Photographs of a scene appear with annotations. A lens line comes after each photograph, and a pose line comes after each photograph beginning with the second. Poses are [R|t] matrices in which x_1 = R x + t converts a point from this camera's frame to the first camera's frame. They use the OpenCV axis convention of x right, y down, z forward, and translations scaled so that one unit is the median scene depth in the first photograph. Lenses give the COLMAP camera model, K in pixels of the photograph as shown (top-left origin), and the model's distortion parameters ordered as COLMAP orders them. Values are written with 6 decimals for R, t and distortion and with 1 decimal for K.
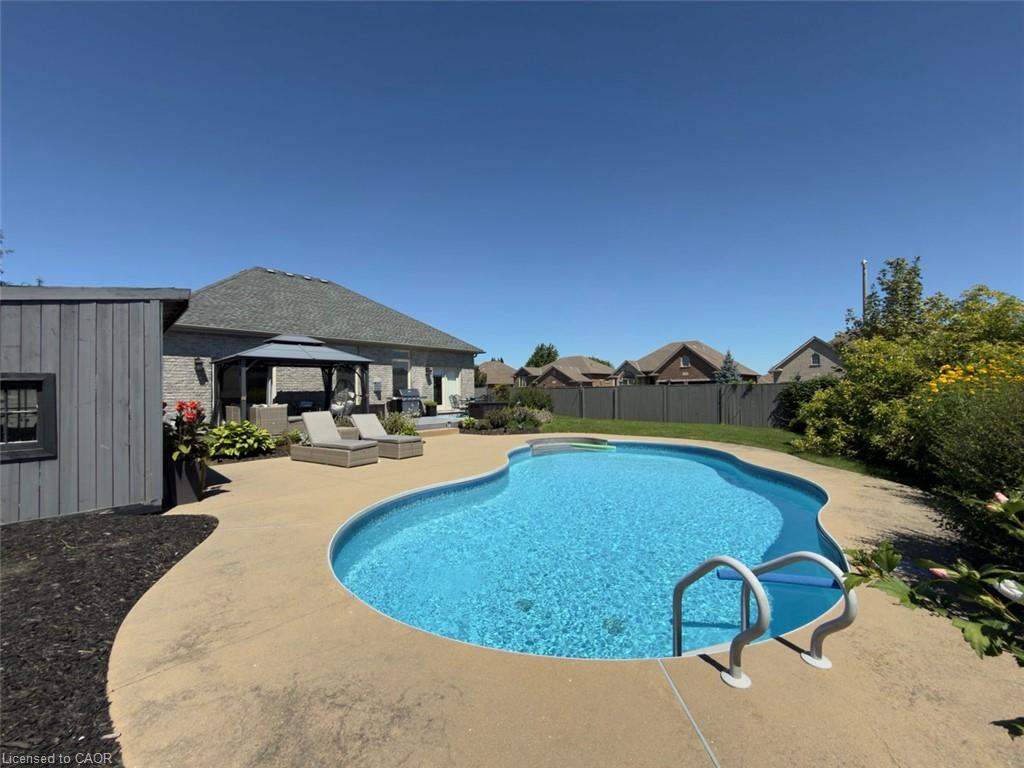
lens RADIAL K [[407.3, 0, 511.5], [0, 407.3, 390.7], [0, 0, 1]] dist [-0.000657, -0.000044]
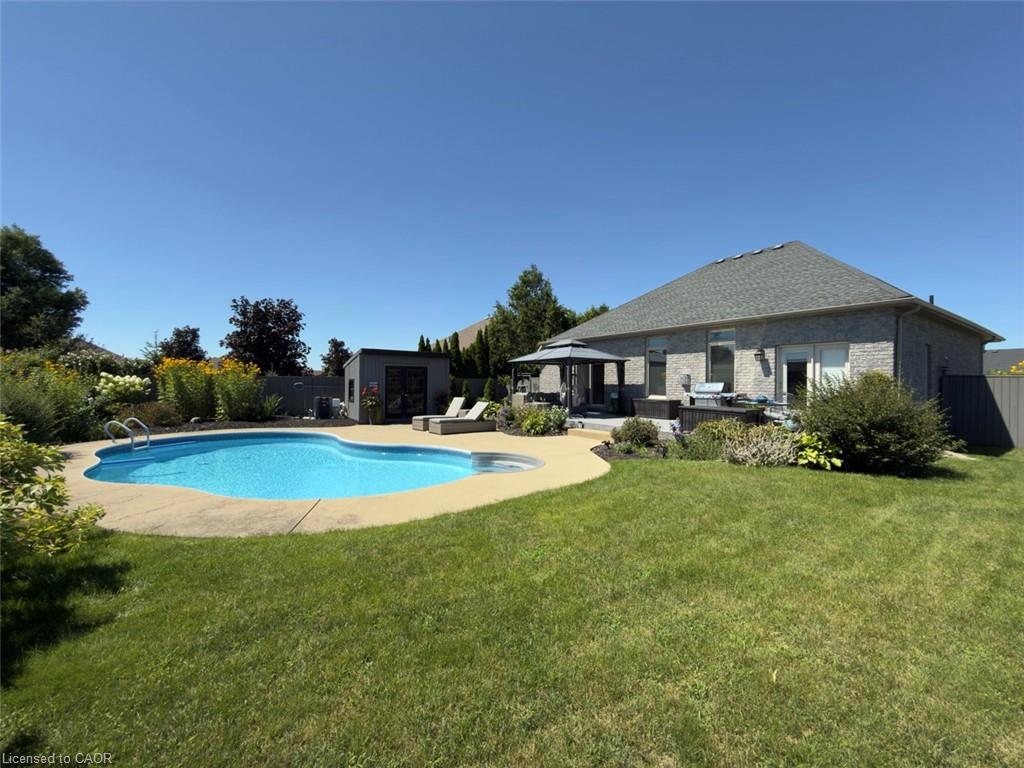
lens RADIAL K [[410.8, 0, 512.0], [0, 410.8, 384.0], [0, 0, 1]] dist [0.000749, 0.000037]
pose [[-0.179954, 0.010176, -0.983622, 0.500813], [0.000220, 0.999947, 0.010304, -0.006759], [0.983675, 0.001638, -0.179946, 0.700882]]
